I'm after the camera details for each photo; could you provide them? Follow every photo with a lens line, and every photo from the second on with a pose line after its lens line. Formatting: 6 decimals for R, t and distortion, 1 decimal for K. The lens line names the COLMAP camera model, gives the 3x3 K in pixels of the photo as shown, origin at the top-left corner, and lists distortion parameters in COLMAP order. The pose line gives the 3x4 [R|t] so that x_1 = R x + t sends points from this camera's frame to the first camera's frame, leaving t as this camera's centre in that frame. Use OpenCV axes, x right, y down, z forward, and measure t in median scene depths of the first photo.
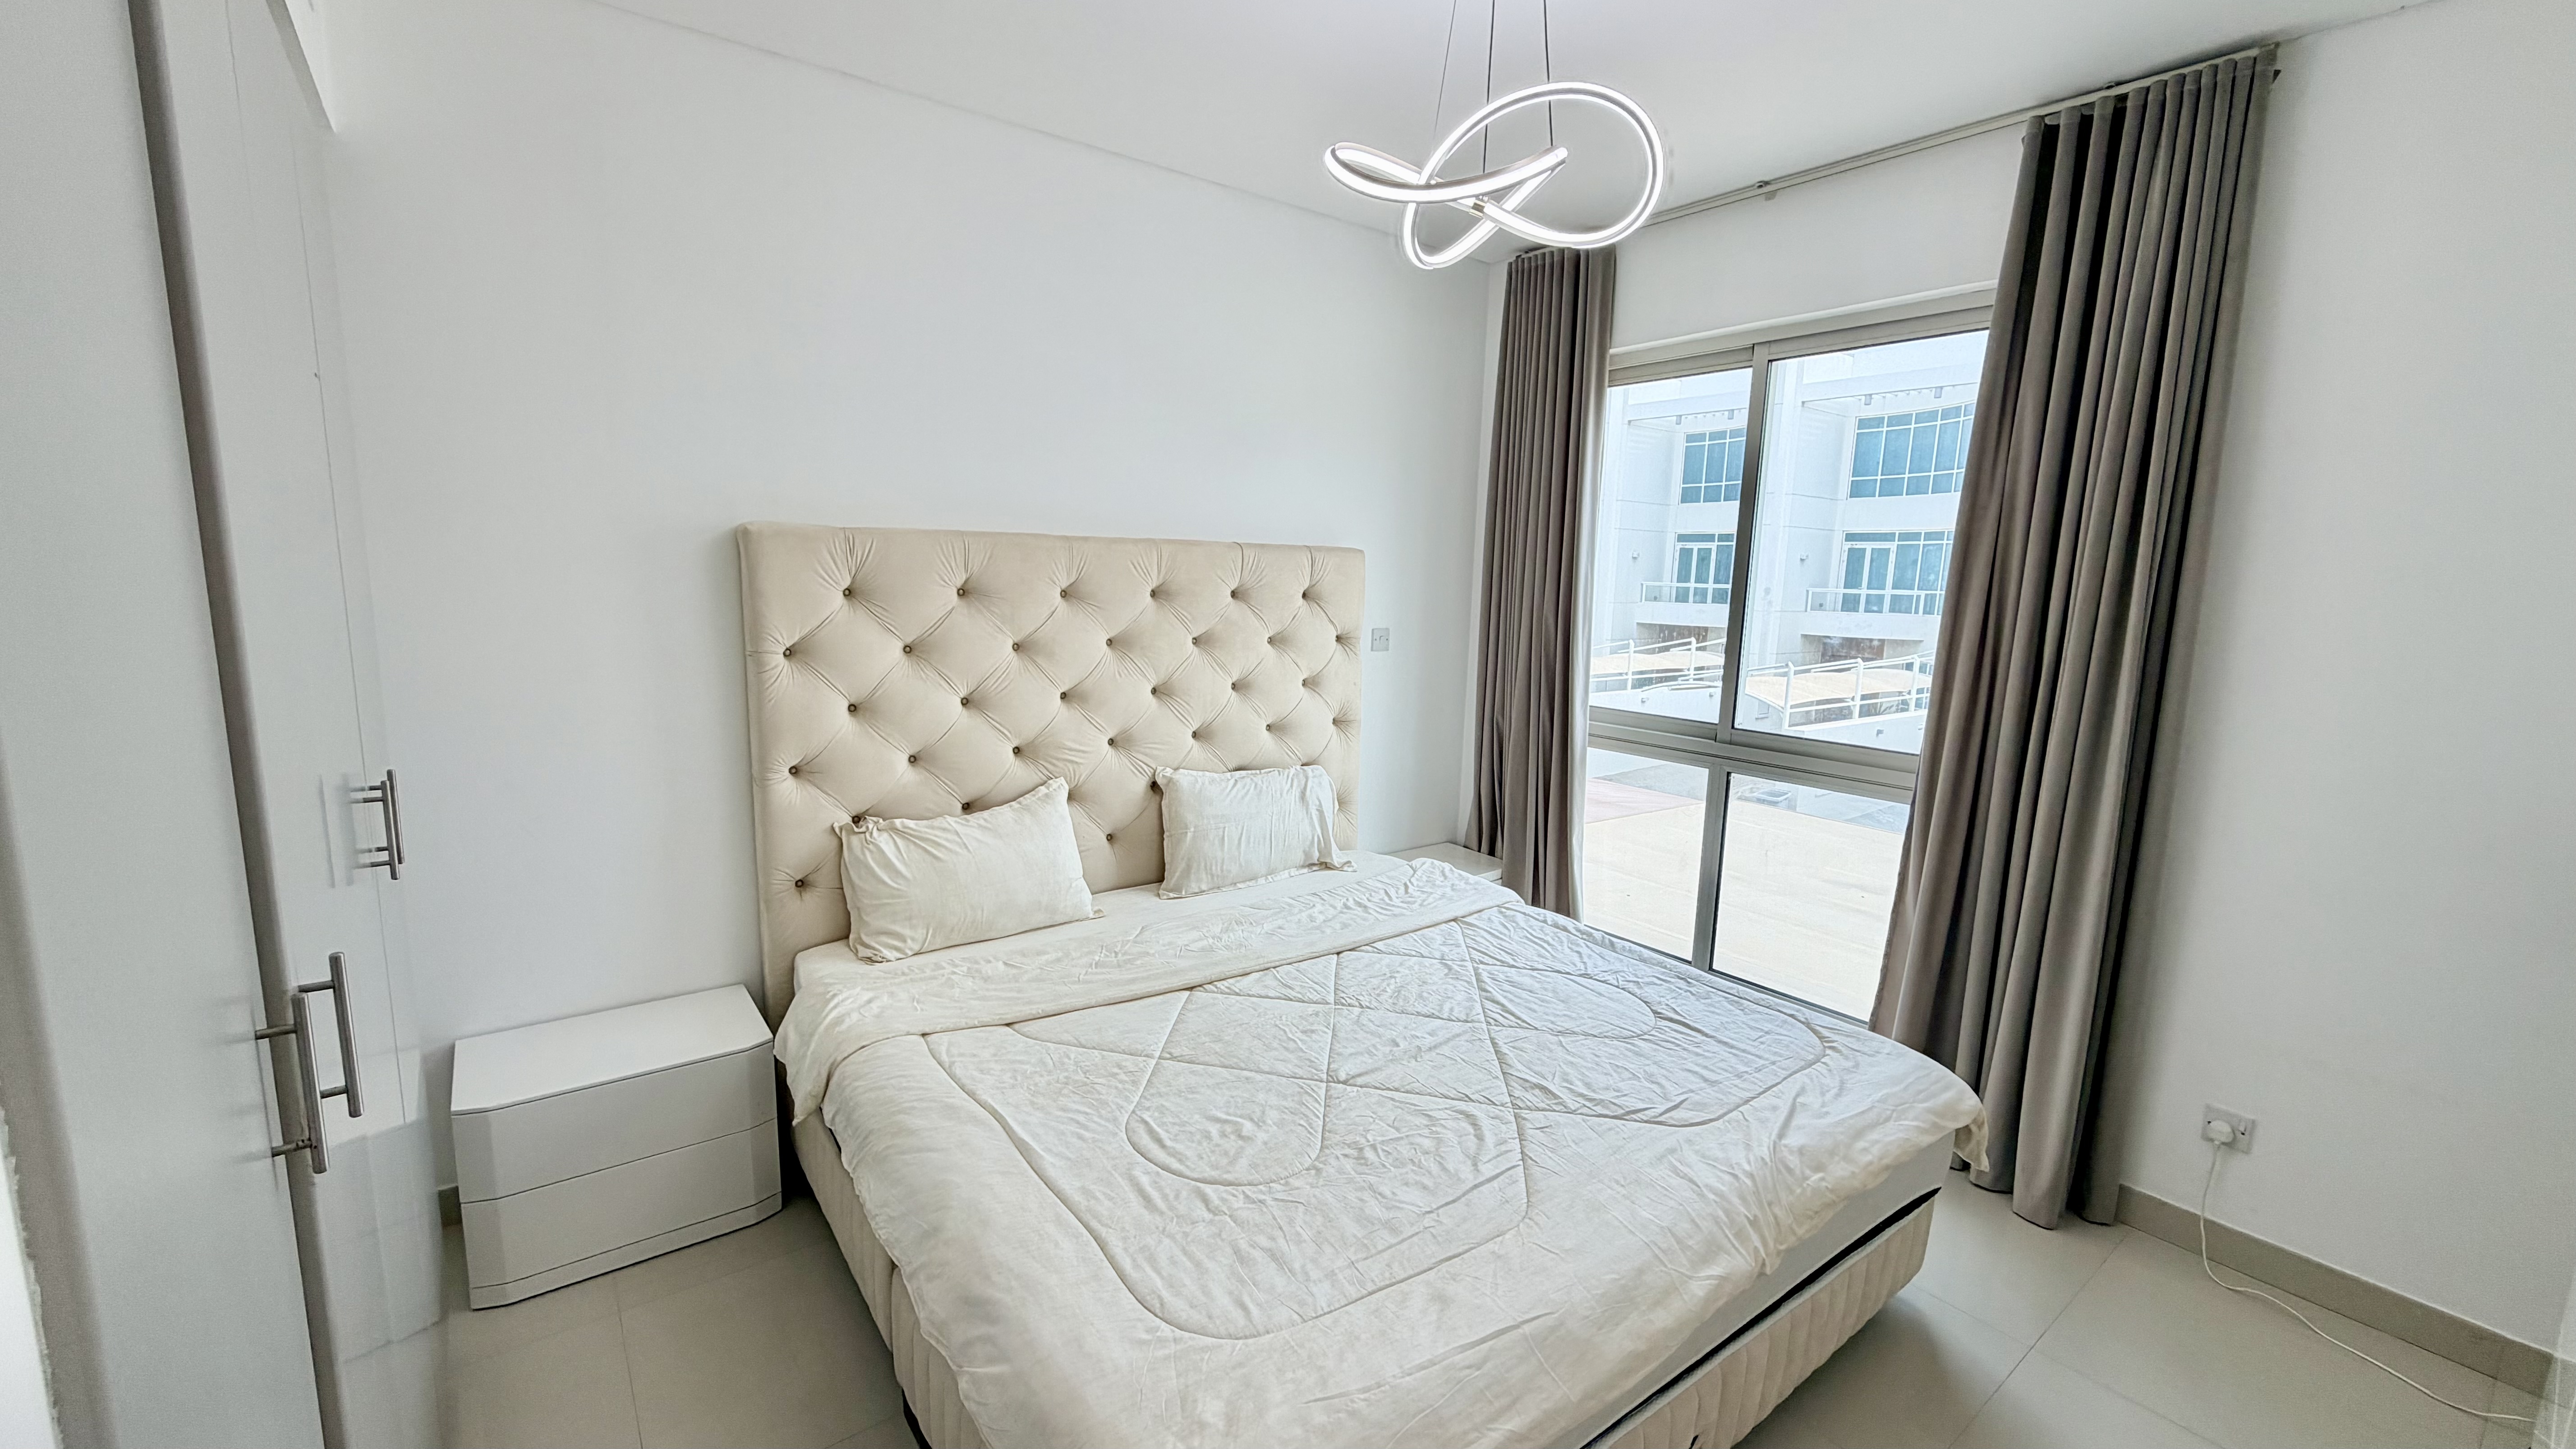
lens RADIAL K [[1031.9, 0, 1280.2], [0, 1031.9, 726.2], [0, 0, 1]] dist [-0.001819, -0.000011]
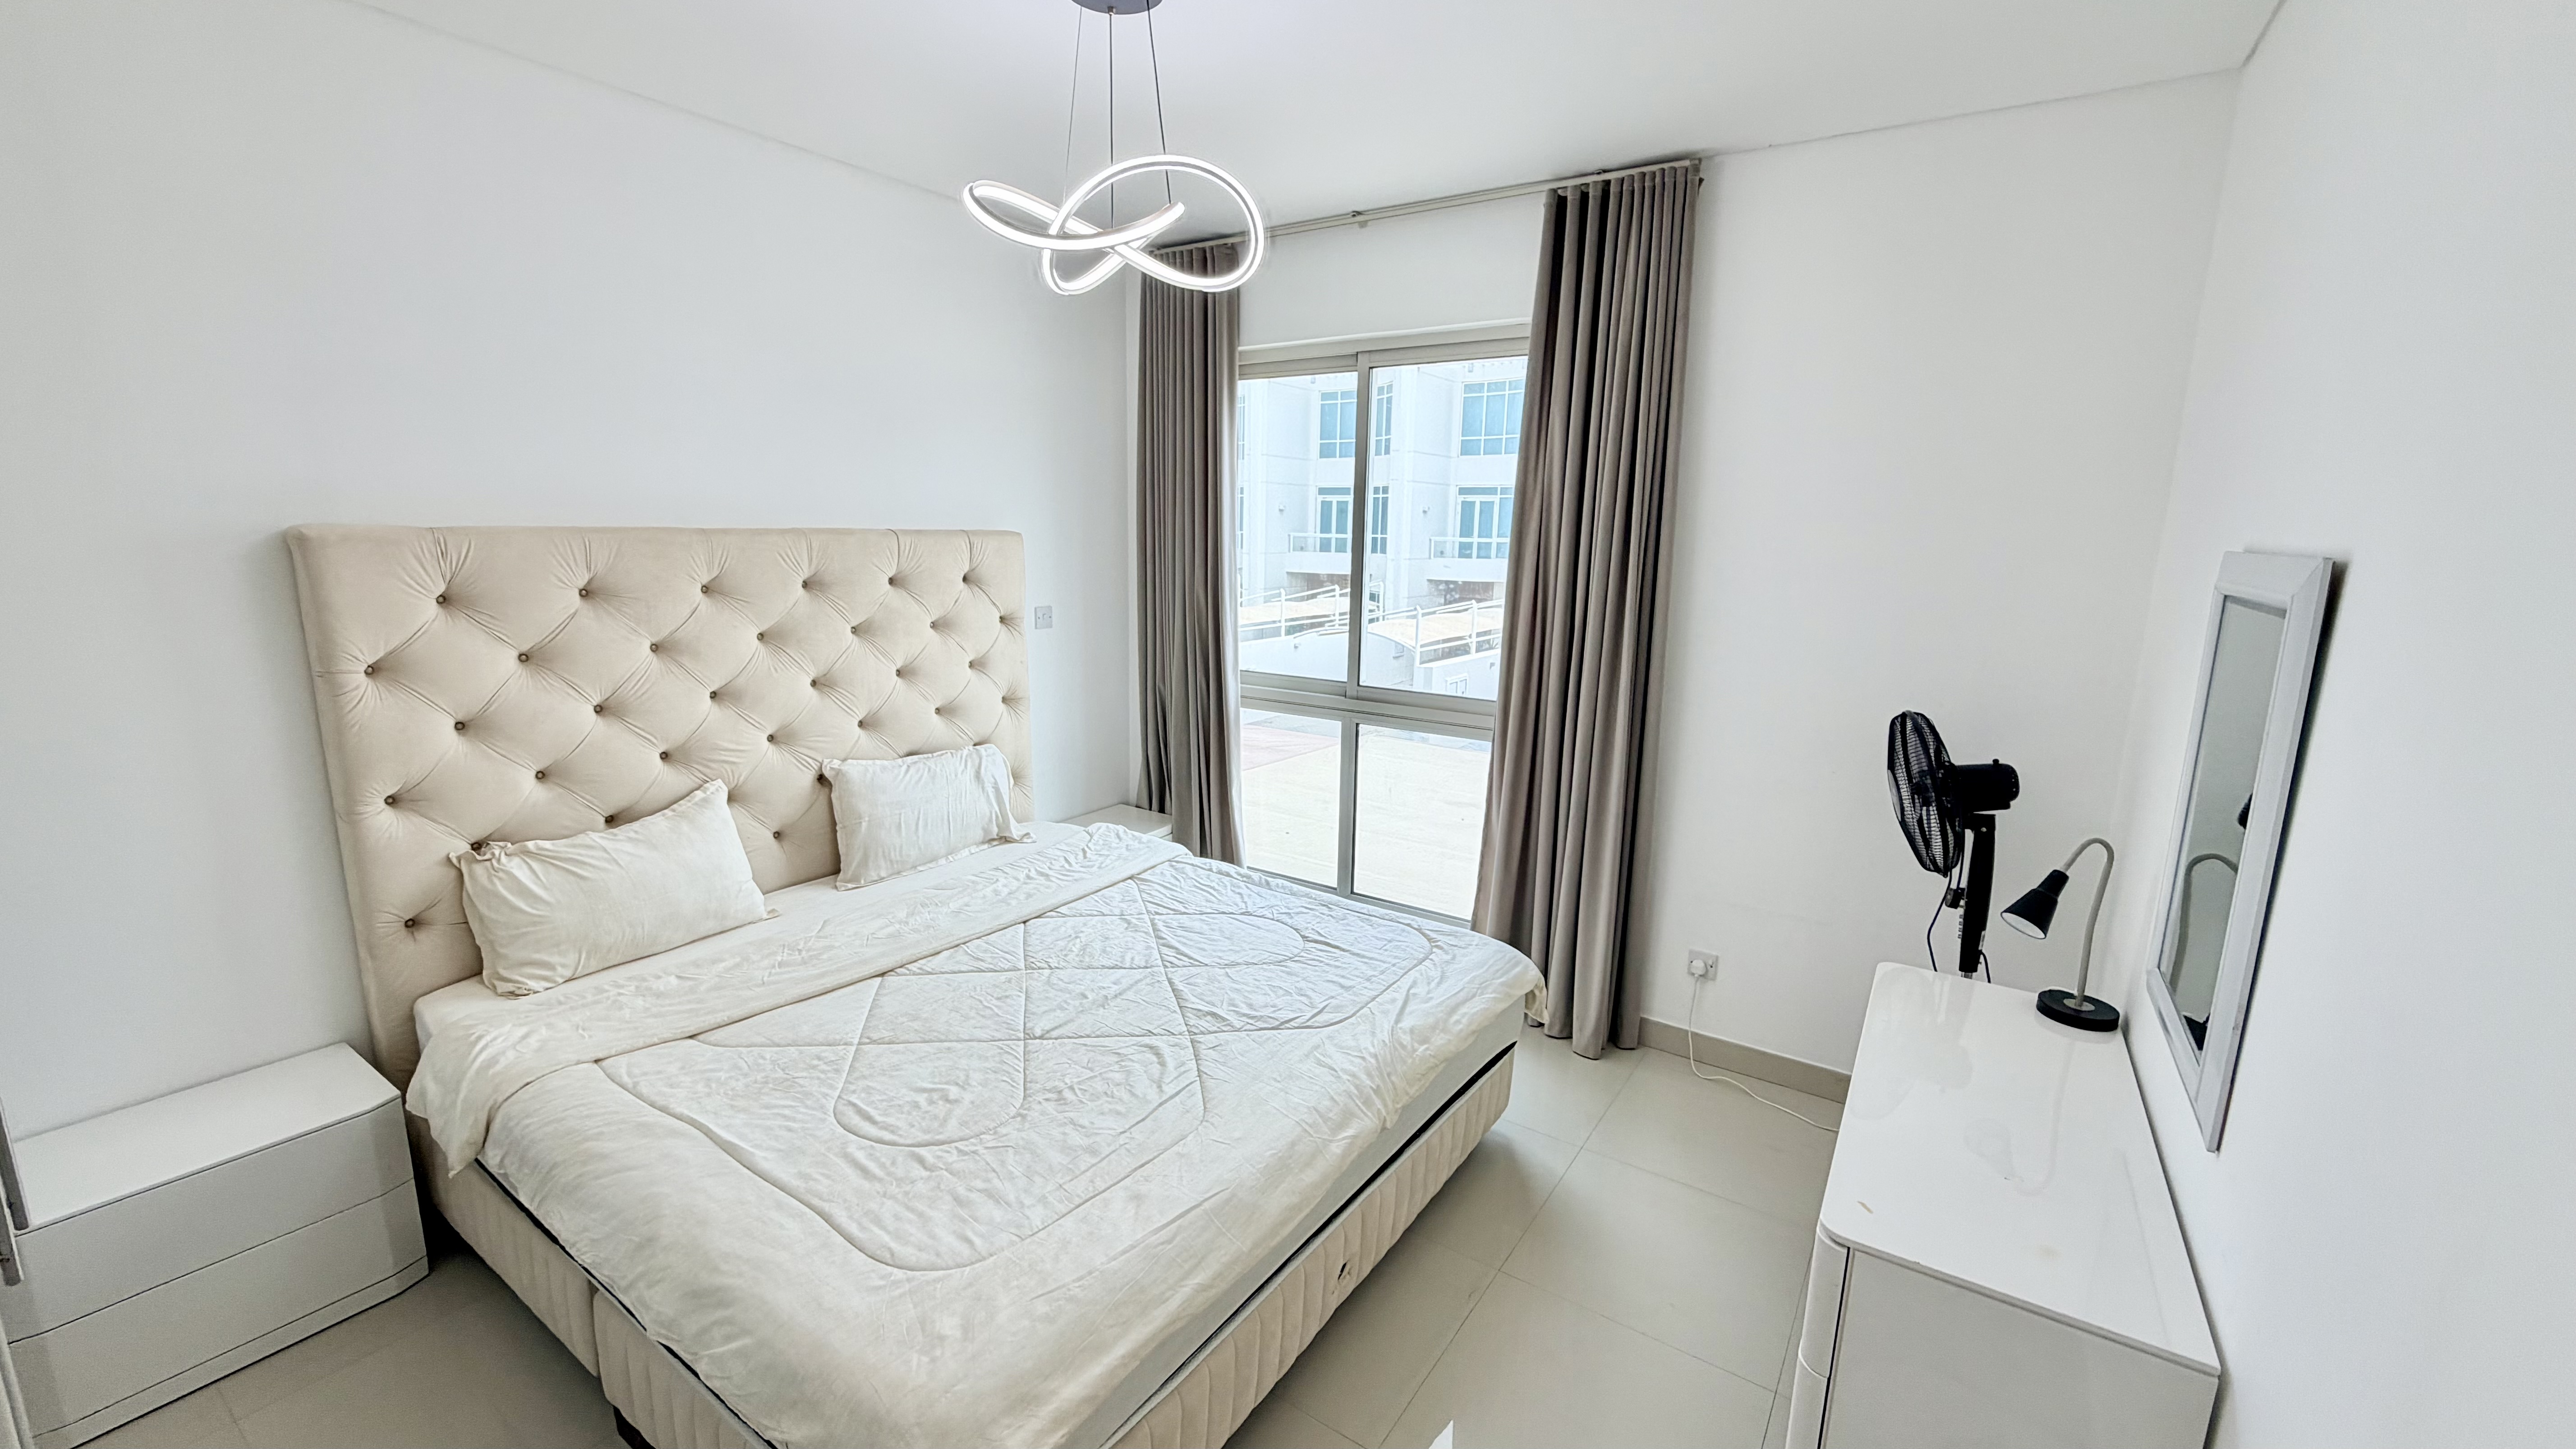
lens RADIAL K [[1031.9, 0, 1280.2], [0, 1031.9, 726.2], [0, 0, 1]] dist [-0.001819, -0.000011]
pose [[0.947705, -0.071291, 0.311085, -0.012110], [0.056680, 0.996833, 0.055771, -0.029566], [-0.314076, -0.035222, 0.948744, -0.100659]]
